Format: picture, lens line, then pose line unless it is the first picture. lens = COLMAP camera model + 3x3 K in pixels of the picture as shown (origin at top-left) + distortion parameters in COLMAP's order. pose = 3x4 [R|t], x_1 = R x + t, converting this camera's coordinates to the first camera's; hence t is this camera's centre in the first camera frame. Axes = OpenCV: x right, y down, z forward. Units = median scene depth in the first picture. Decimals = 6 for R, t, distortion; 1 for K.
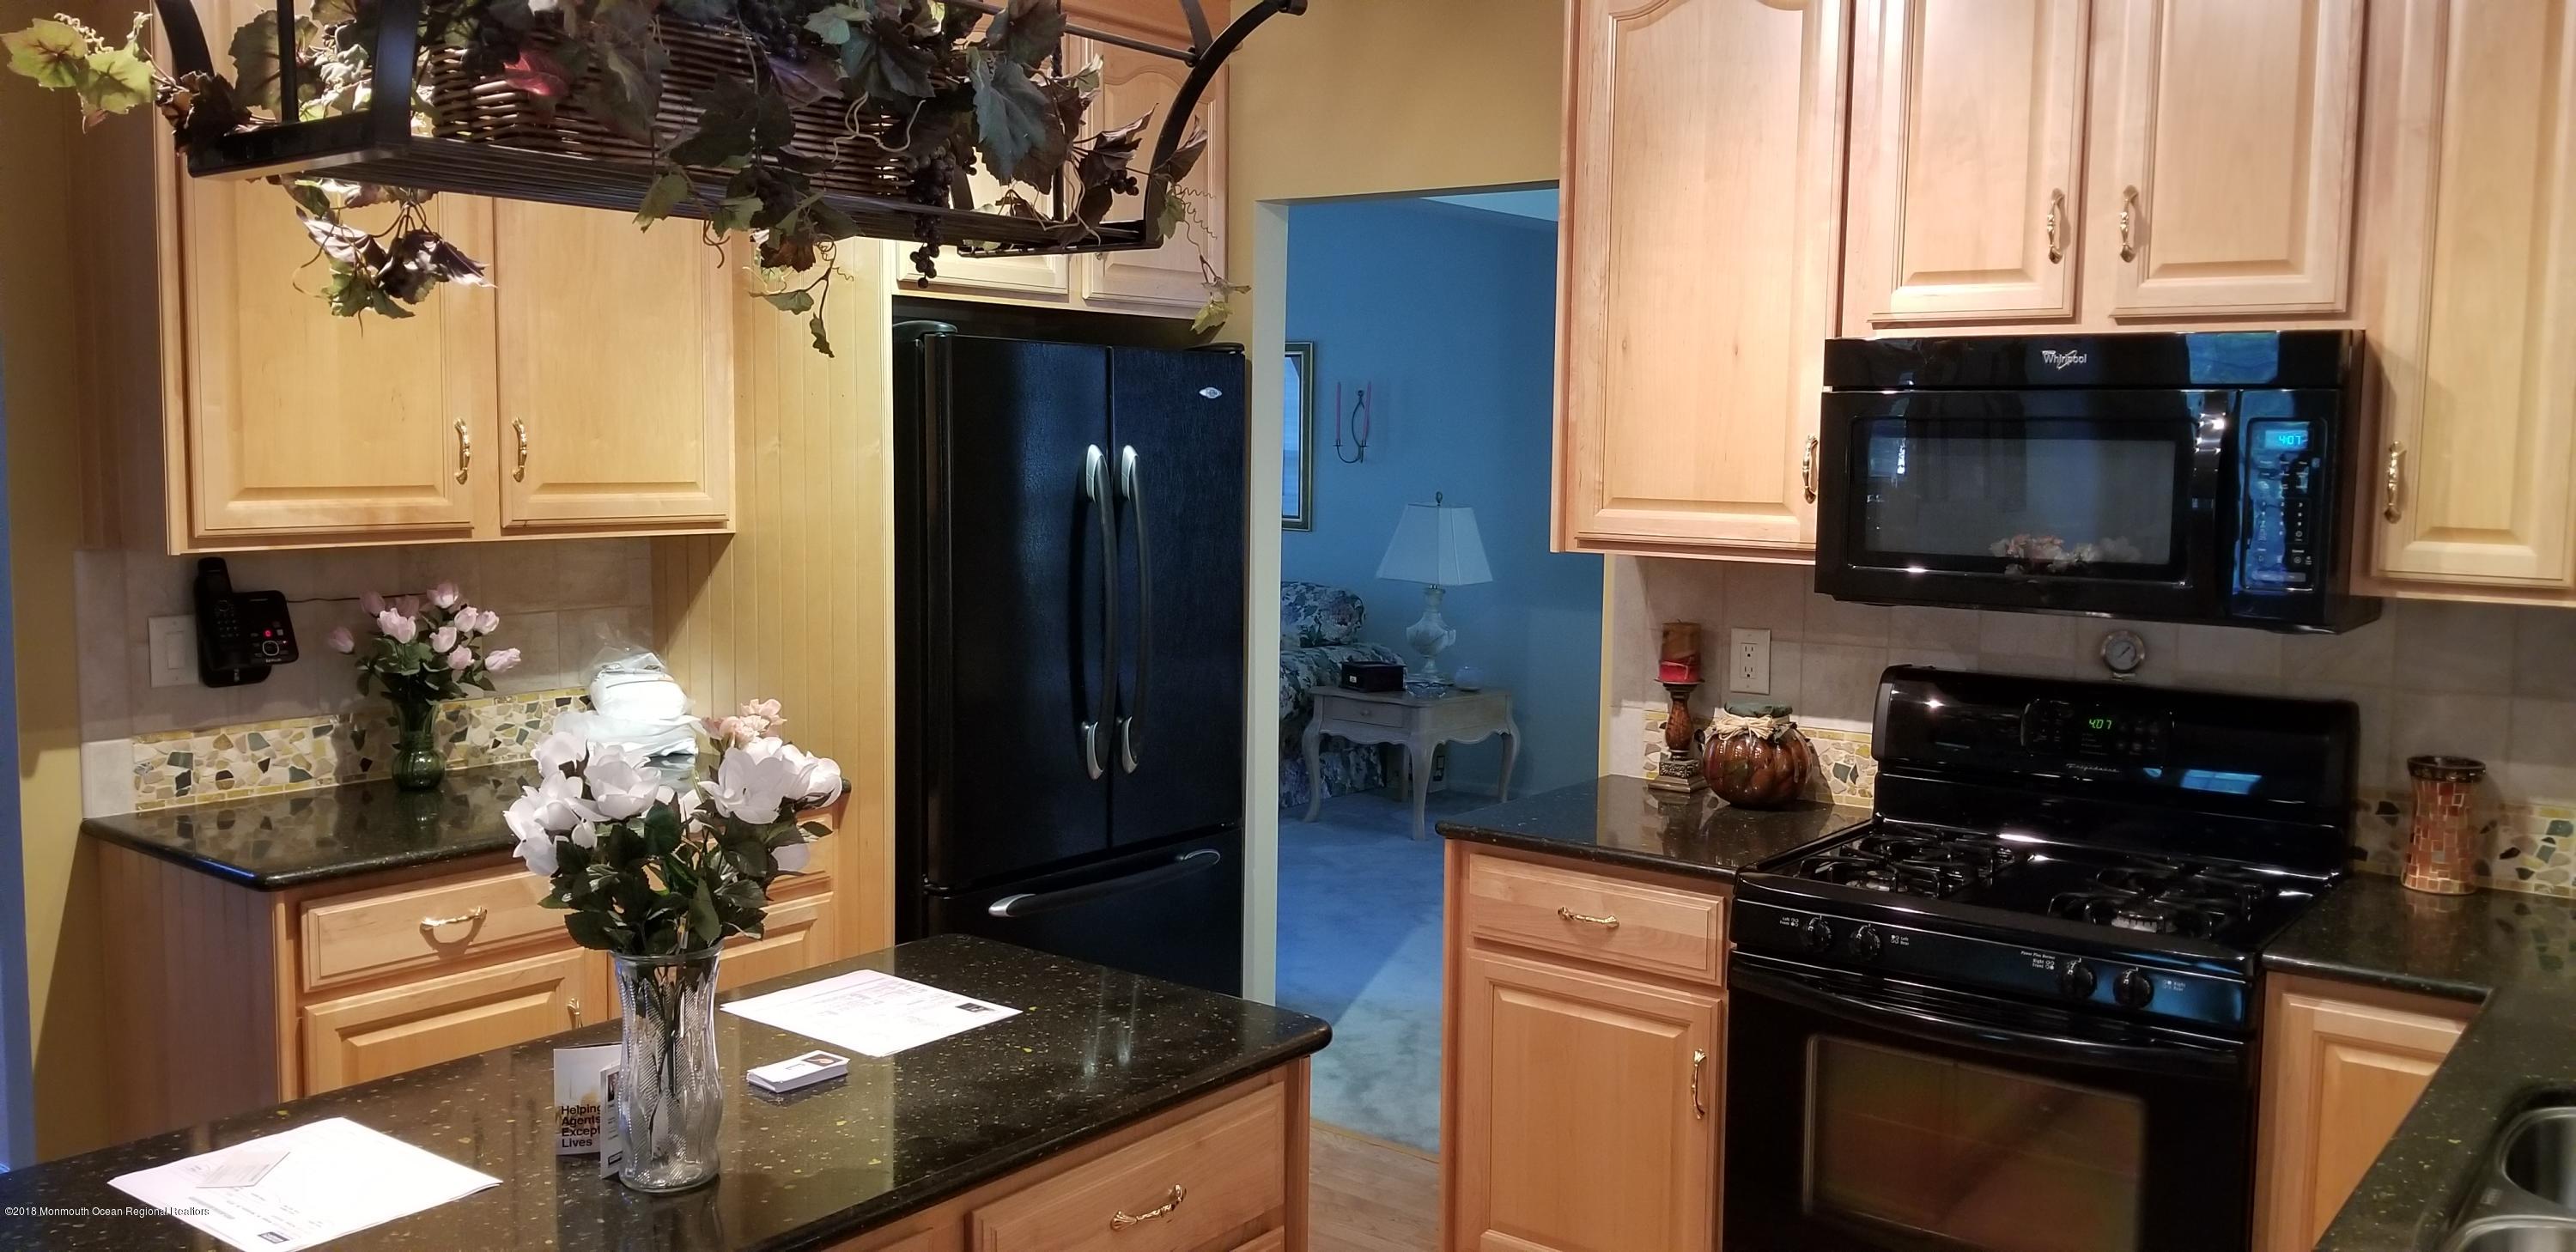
lens RADIAL K [[2013.6, 0, 1282.7], [0, 2013.6, 619.7], [0, 0, 1]] dist [0.049854, -0.090025]
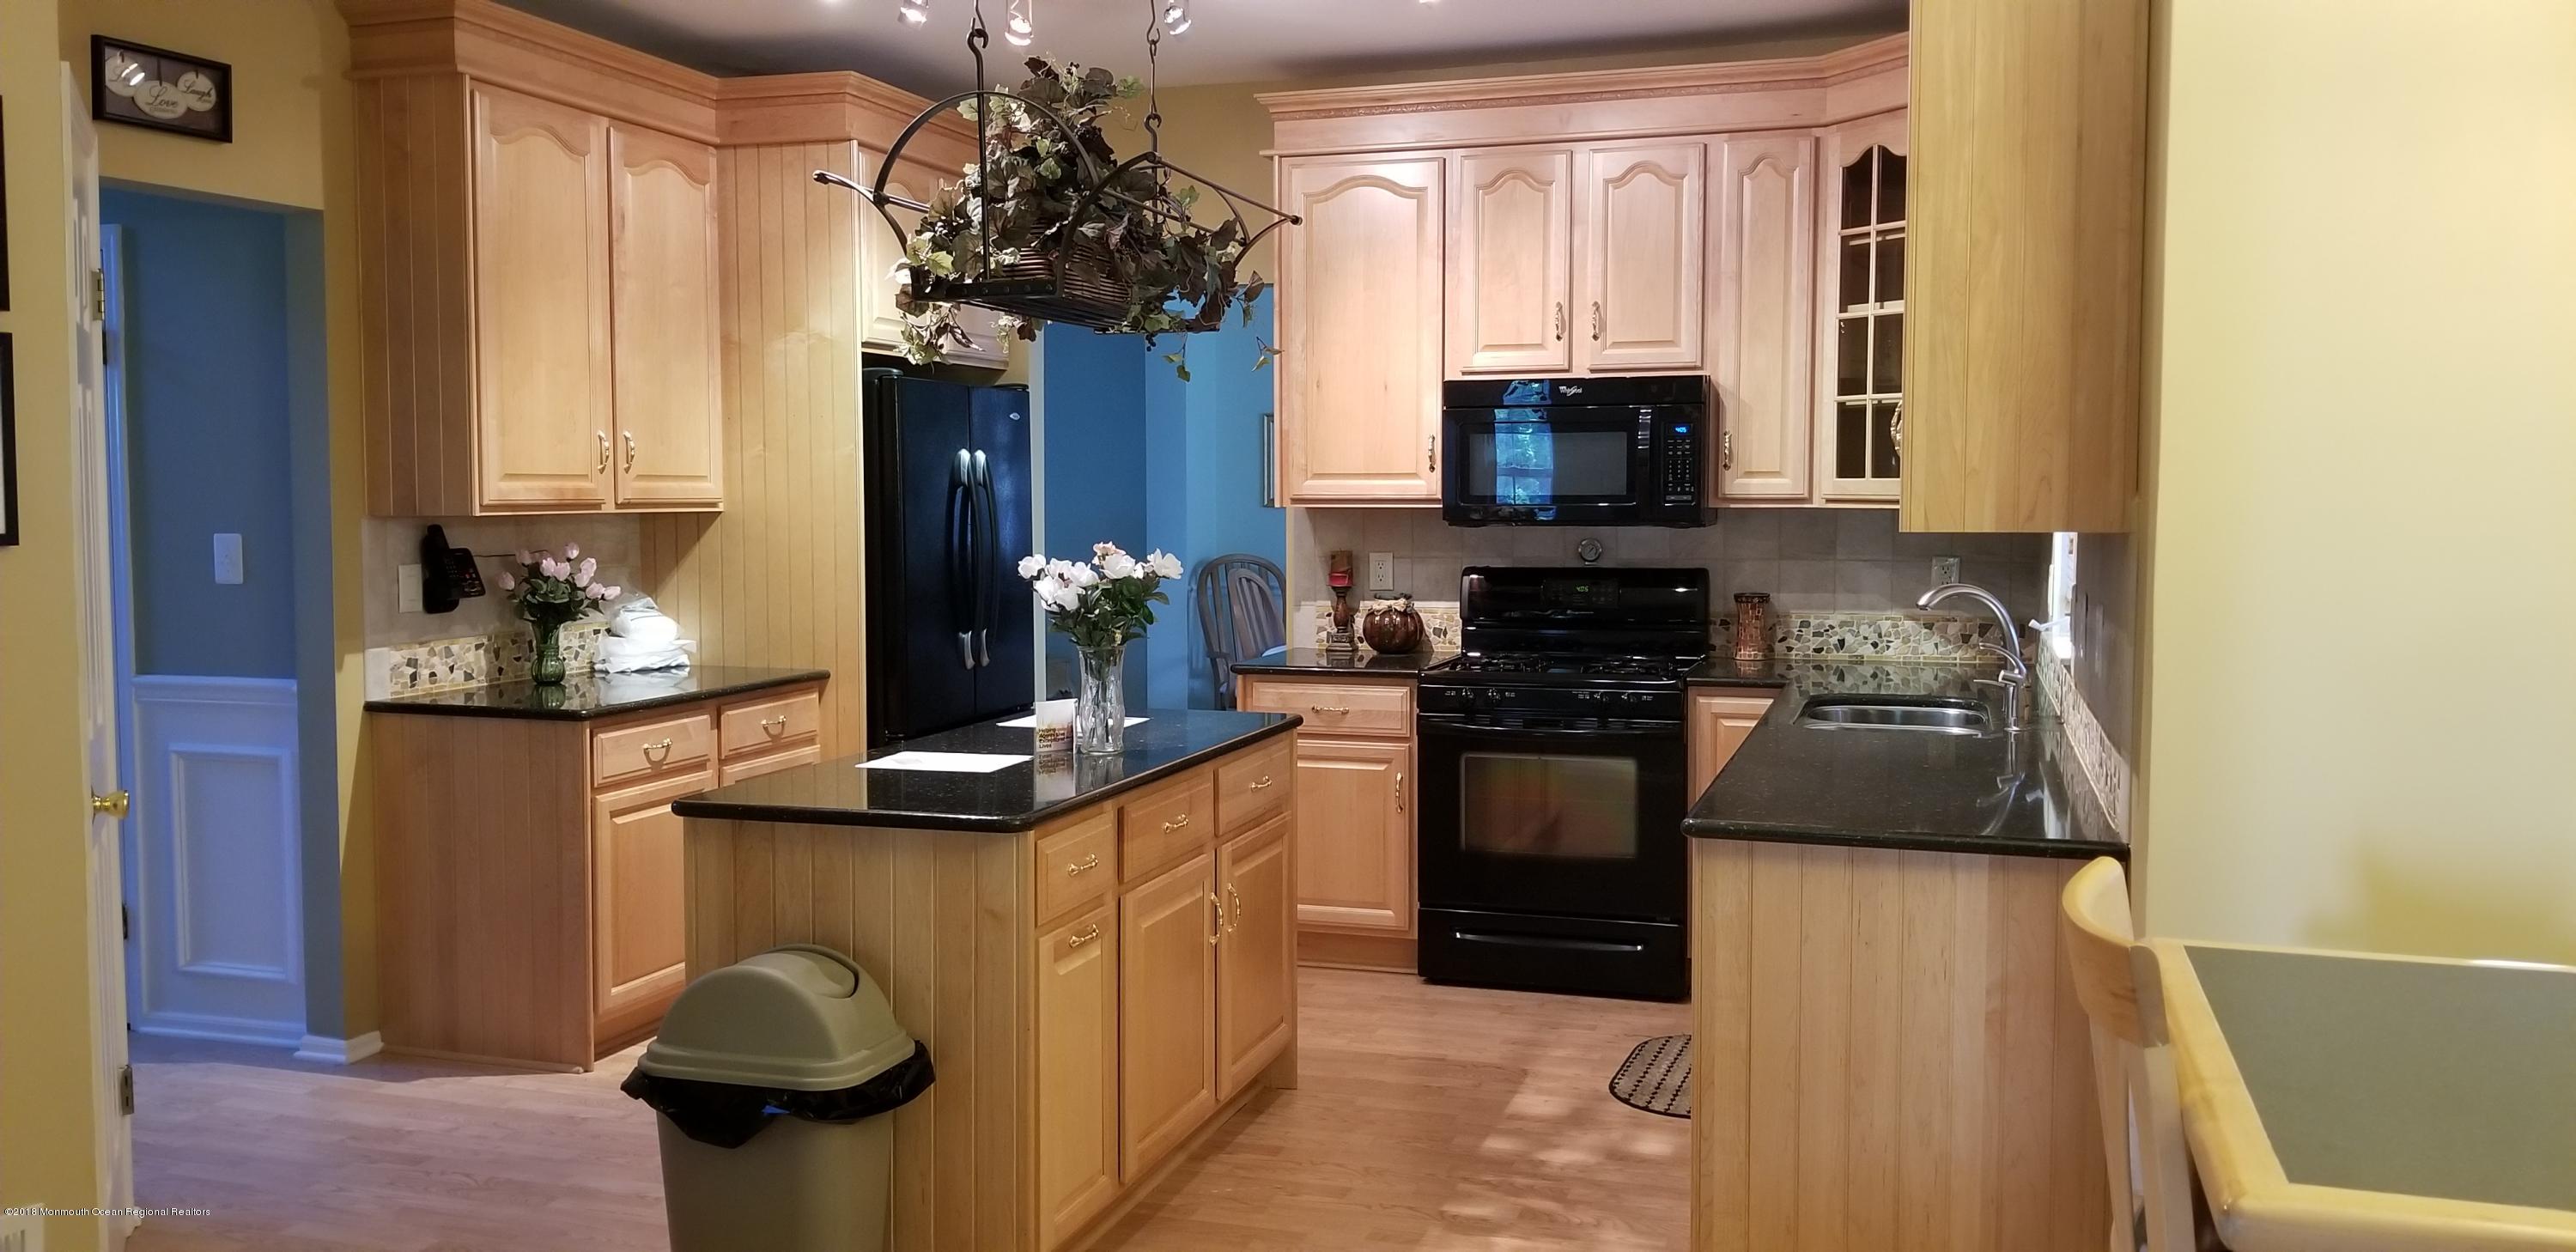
lens RADIAL K [[2013.6, 0, 1280.5], [0, 2013.6, 618.6], [0, 0, 1]] dist [0.049854, -0.090025]
pose [[0.941263, -0.037199, 0.335619, -0.469942], [0.046031, 0.998771, -0.018396, 0.098636], [-0.334522, 0.032764, 0.941818, -0.631254]]
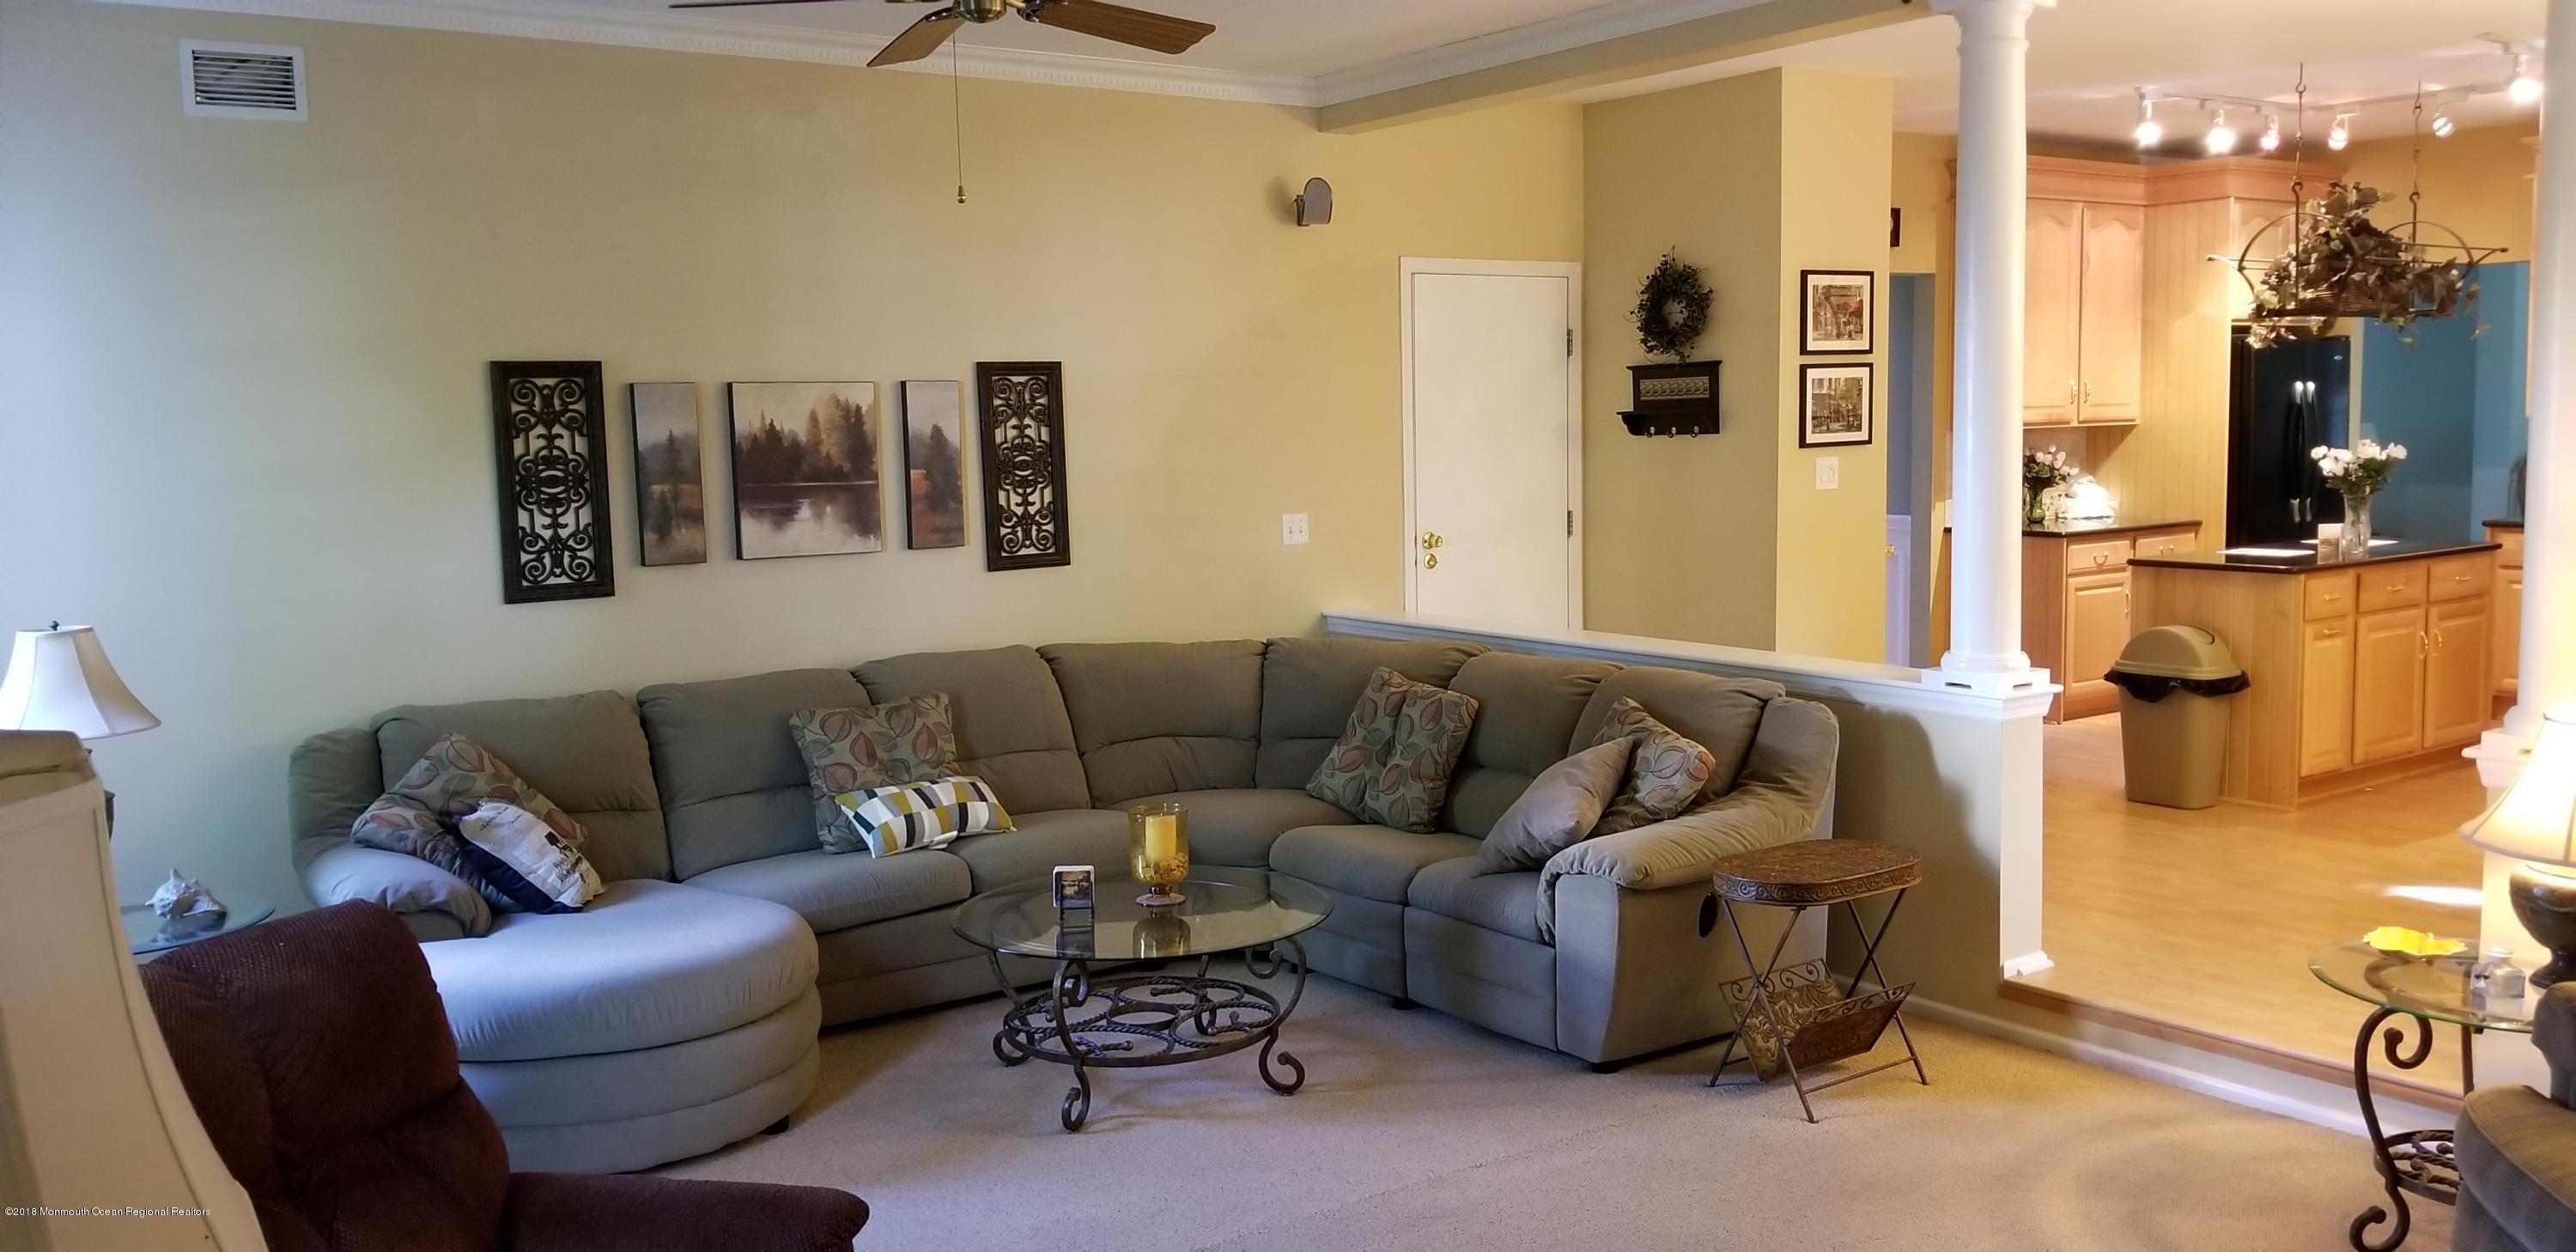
lens RADIAL K [[2013.6, 0, 1339.6], [0, 2013.6, 614.8], [0, 0, 1]] dist [0.049854, -0.090025]
pose [[0.961689, -0.007774, -0.274033, -0.648827], [0.010157, 0.999922, 0.007279, 0.196579], [0.273955, -0.009784, 0.961693, -1.996278]]
